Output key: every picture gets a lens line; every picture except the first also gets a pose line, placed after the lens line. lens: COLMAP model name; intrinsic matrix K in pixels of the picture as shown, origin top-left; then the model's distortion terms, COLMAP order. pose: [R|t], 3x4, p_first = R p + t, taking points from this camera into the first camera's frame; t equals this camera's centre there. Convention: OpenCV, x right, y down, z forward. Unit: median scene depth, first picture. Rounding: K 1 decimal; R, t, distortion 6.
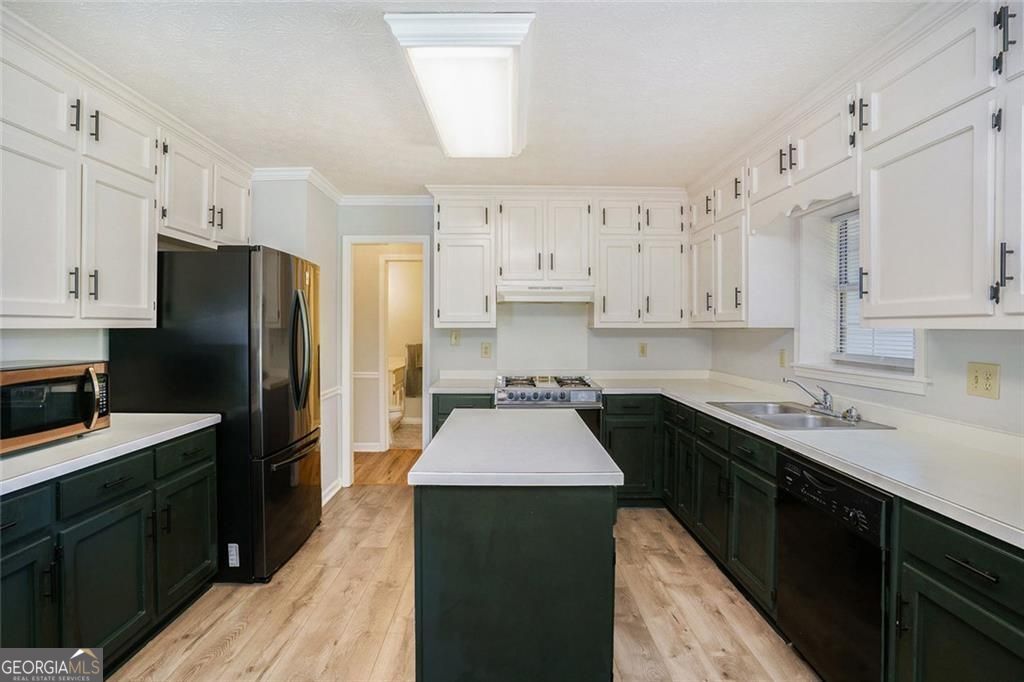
lens RADIAL K [[525.9, 0, 488.6], [0, 525.9, 326.2], [0, 0, 1]] dist [-0.078700, 0.039482]
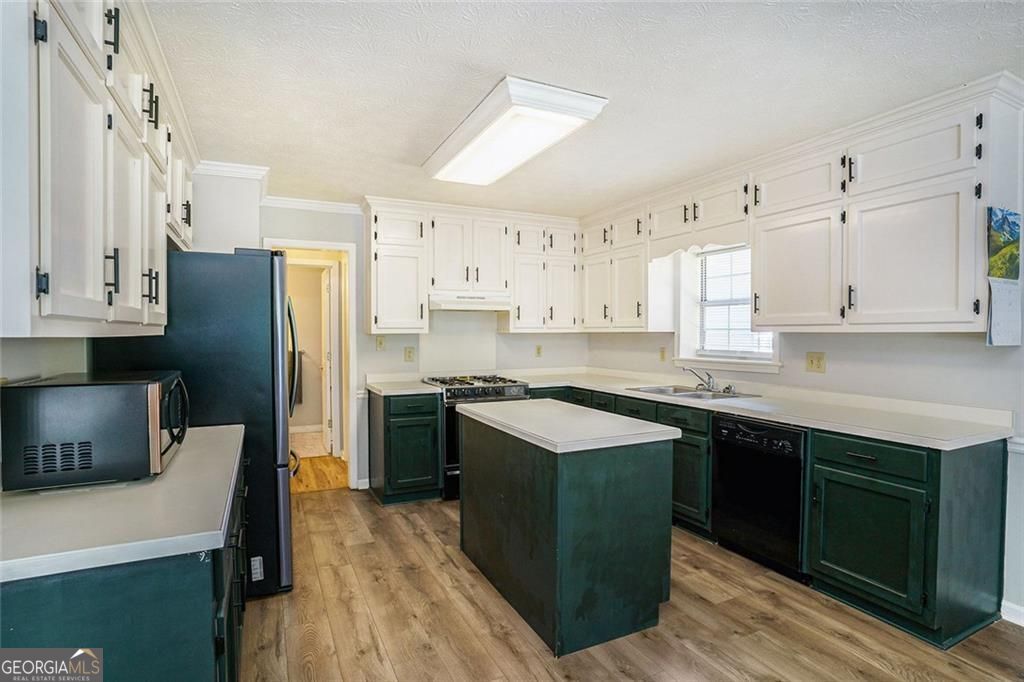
lens RADIAL K [[529.3, 0, 494.3], [0, 529.3, 338.0], [0, 0, 1]] dist [-0.076512, 0.041336]
pose [[0.903587, -0.009378, 0.428302, -0.382771], [0.004158, 0.999905, 0.013120, -0.001085], [-0.428385, -0.010074, 0.903540, -0.056354]]
